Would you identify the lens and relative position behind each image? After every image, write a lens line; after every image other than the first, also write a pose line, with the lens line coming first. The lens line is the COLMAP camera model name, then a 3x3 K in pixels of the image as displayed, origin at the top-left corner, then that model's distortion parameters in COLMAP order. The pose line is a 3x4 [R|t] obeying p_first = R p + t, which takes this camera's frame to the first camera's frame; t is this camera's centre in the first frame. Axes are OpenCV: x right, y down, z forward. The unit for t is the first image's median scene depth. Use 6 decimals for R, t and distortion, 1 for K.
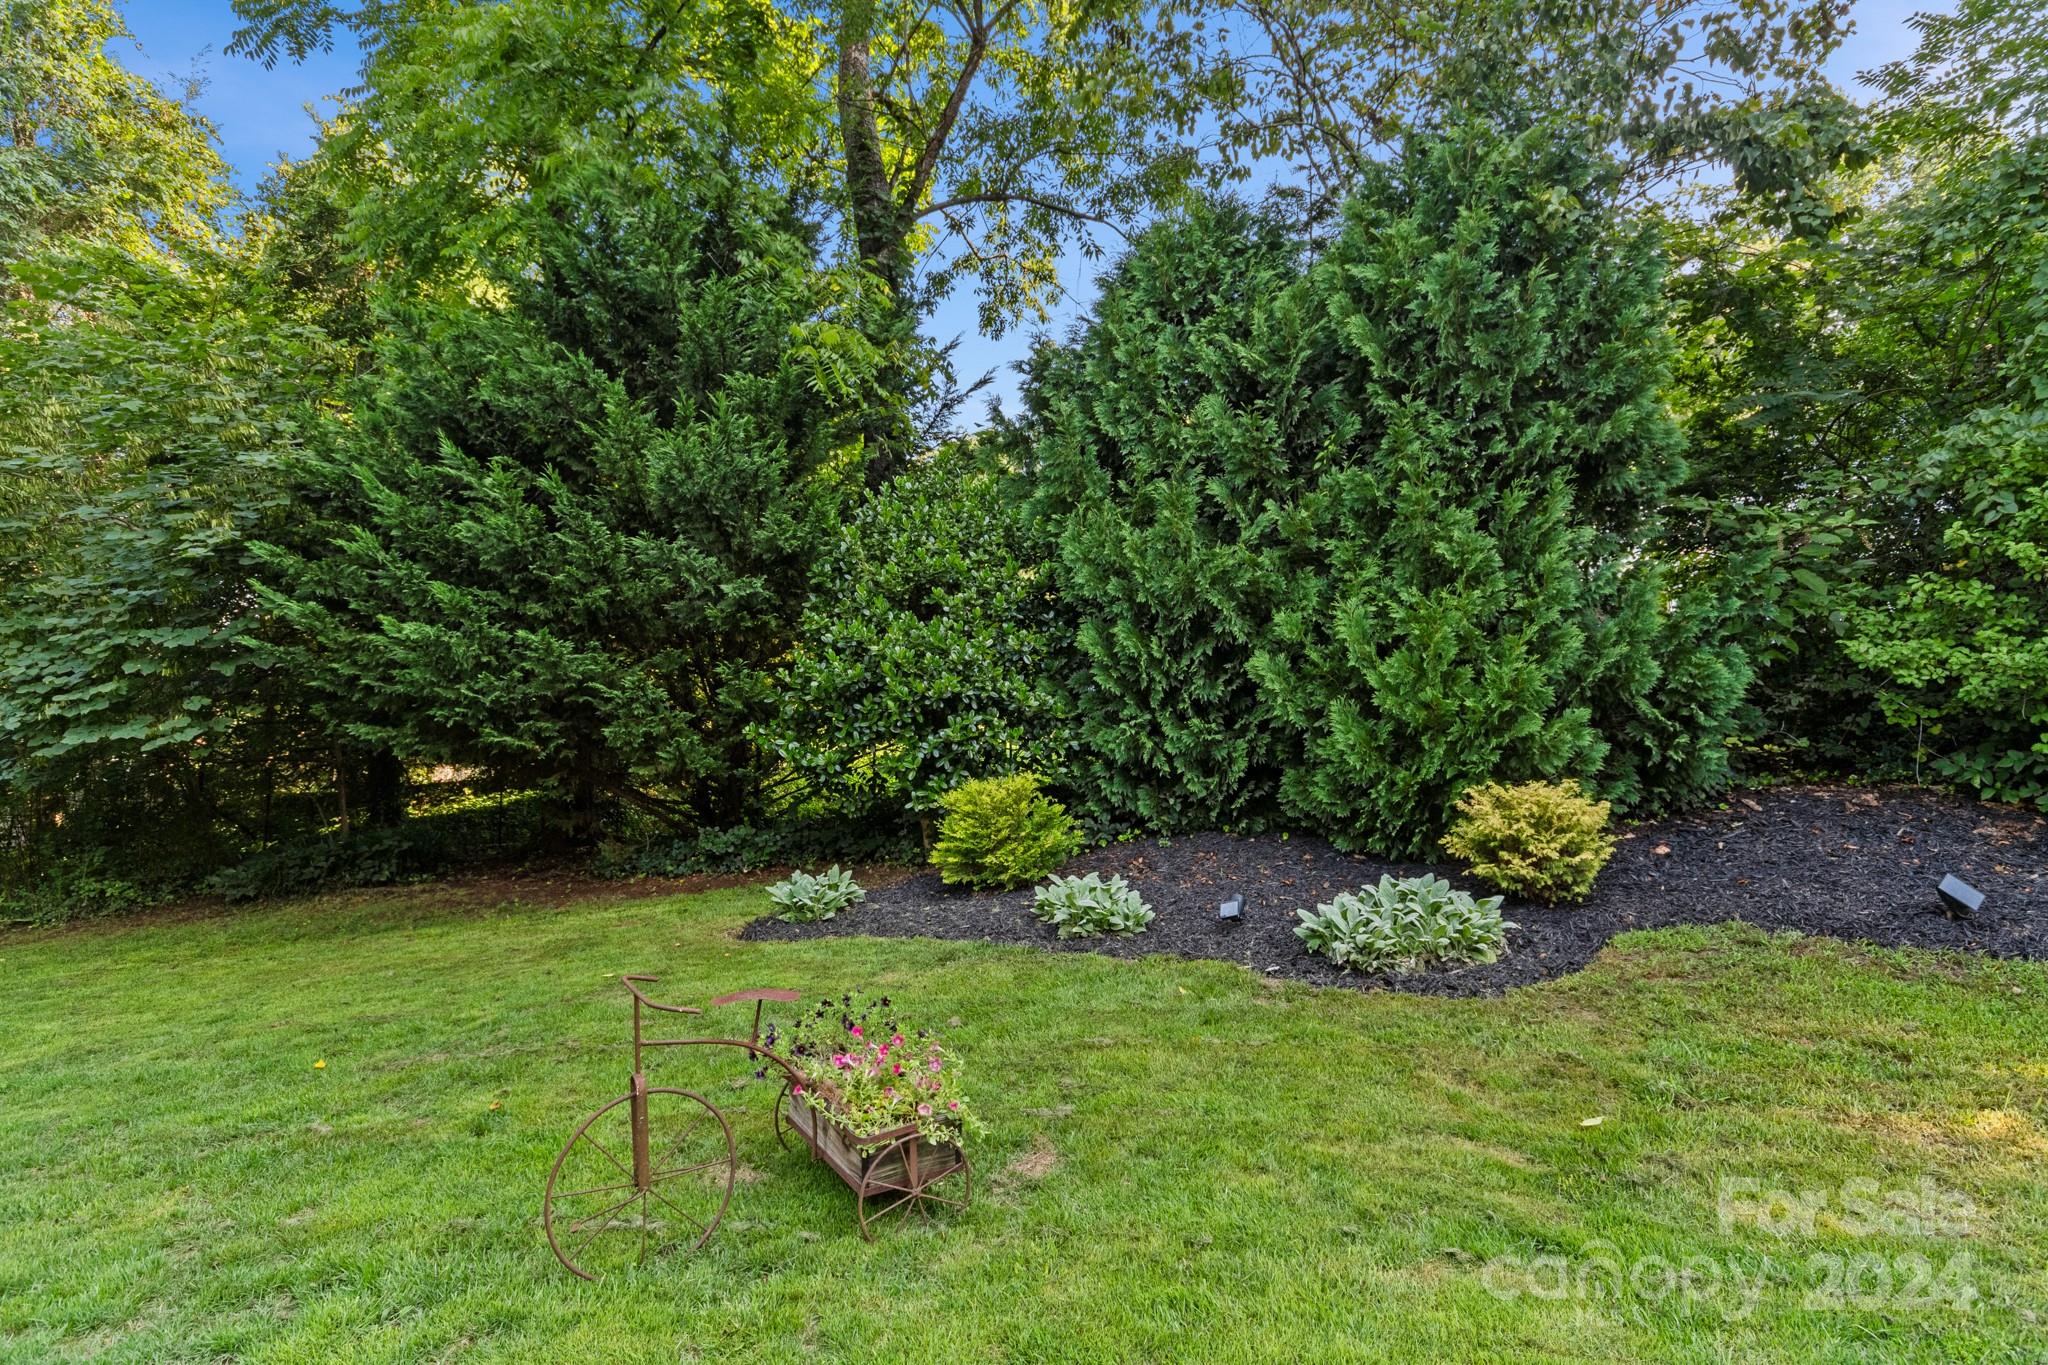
lens RADIAL K [[1123.9, 0, 1024.0], [0, 1123.9, 682.5], [0, 0, 1]] dist [-0.001112, -0.000247]
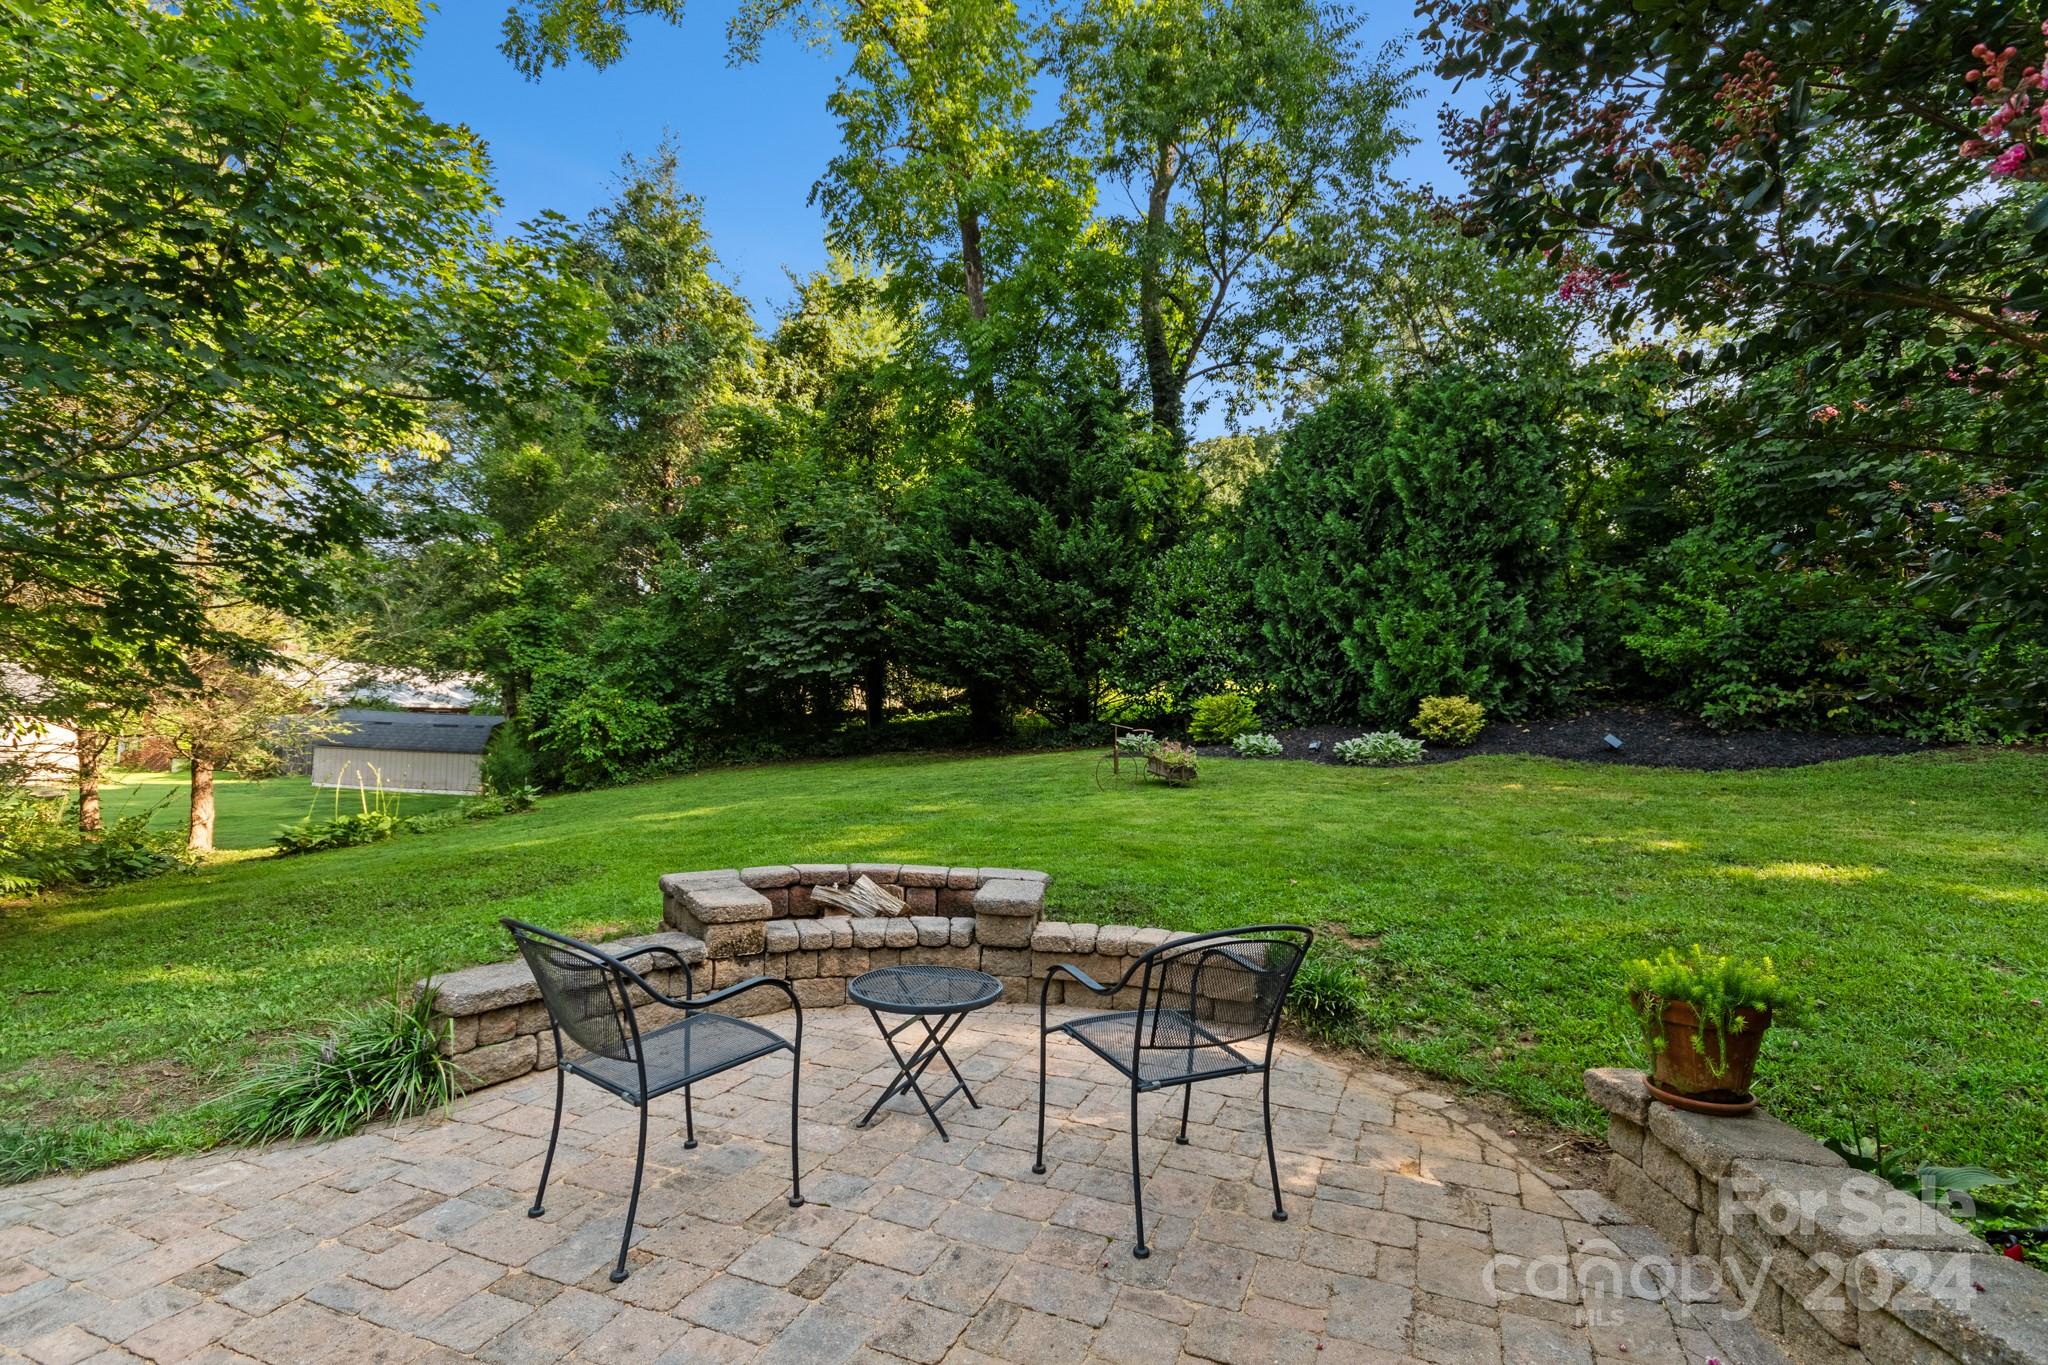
lens RADIAL K [[1032.5, 0, 1024.0], [0, 1032.5, 682.5], [0, 0, 1]] dist [0.000132, -0.000077]
pose [[0.970807, 0.019698, -0.239052, 0.079744], [-0.011777, 0.999335, 0.034519, -0.002252], [0.239573, -0.030696, 0.970393, -0.967681]]
